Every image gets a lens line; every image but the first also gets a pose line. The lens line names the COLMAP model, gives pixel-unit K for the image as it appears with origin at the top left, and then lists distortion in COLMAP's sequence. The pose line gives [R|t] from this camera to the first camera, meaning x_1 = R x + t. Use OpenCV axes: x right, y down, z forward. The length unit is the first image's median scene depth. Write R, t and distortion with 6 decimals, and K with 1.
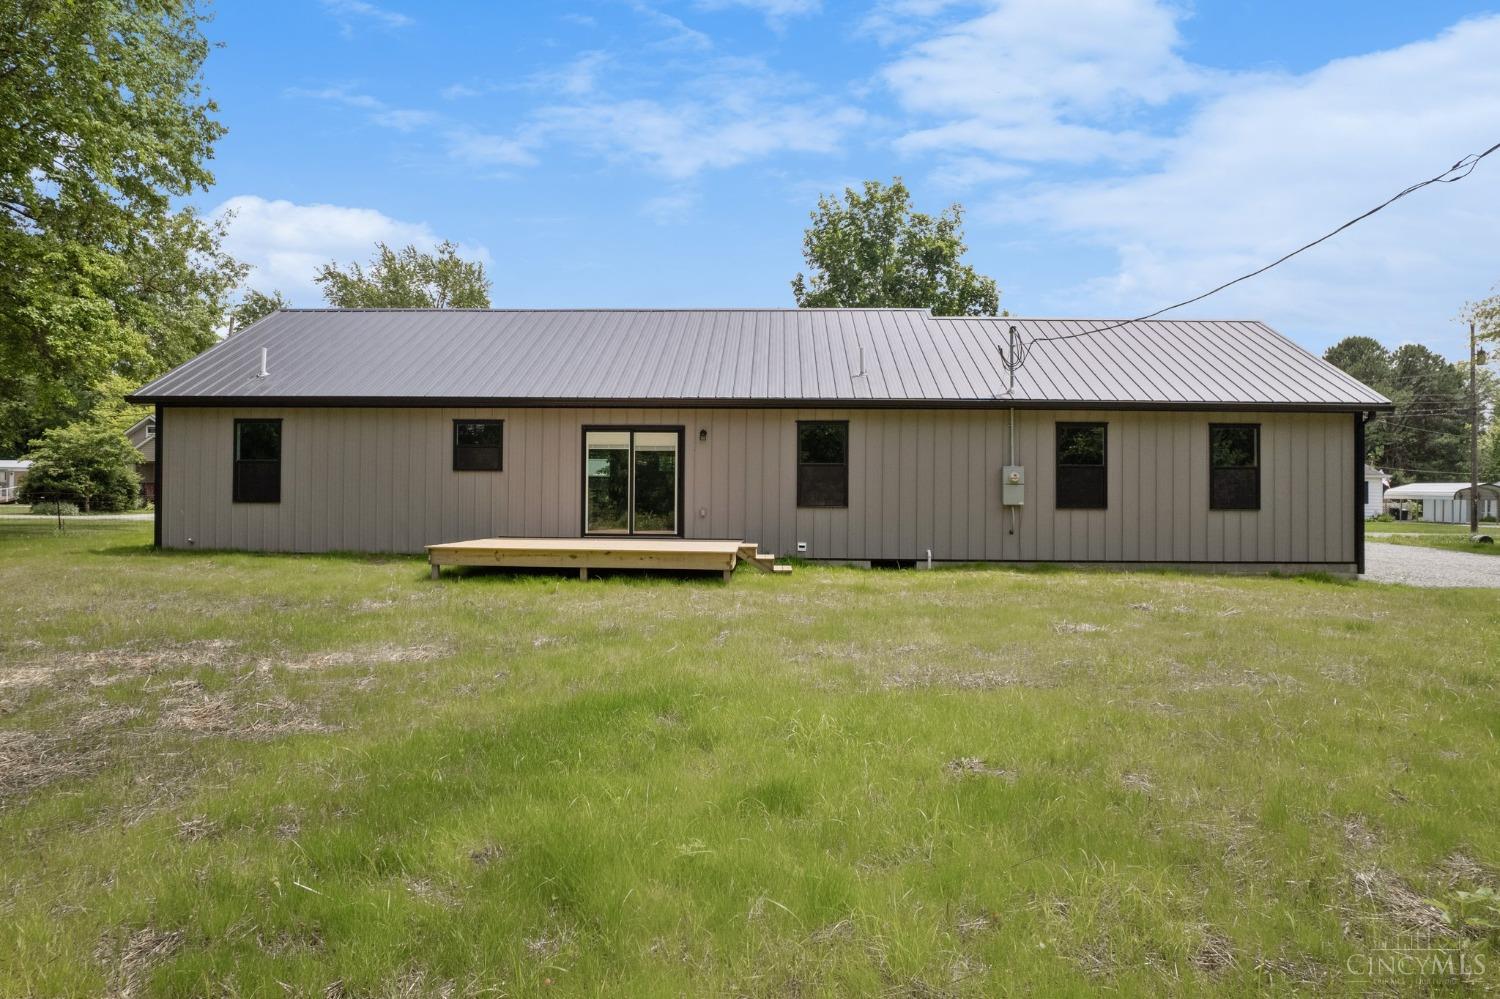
lens RADIAL K [[946.9, 0, 746.5], [0, 946.9, 496.9], [0, 0, 1]] dist [-0.043944, 0.018696]
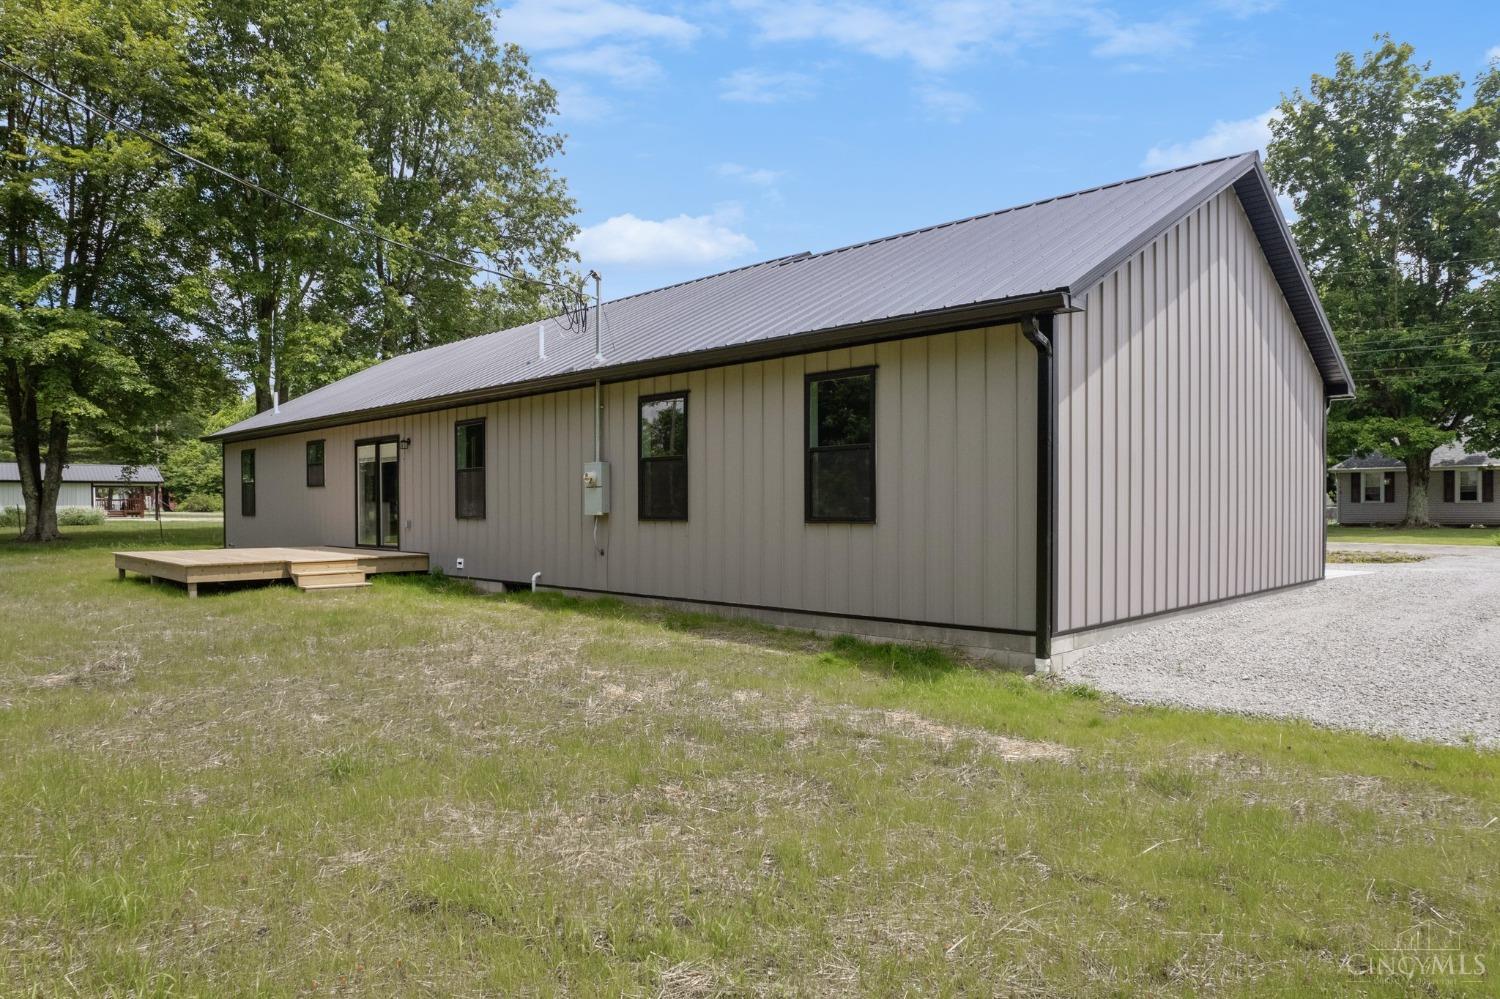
lens RADIAL K [[959.6, 0, 747.7], [0, 959.6, 525.5], [0, 0, 1]] dist [0.003042, 0.022625]
pose [[0.737696, 0.000026, -0.675133, 0.842015], [0.005247, 0.999970, 0.005772, 0.011491], [0.675112, -0.007801, 0.737674, 0.523882]]
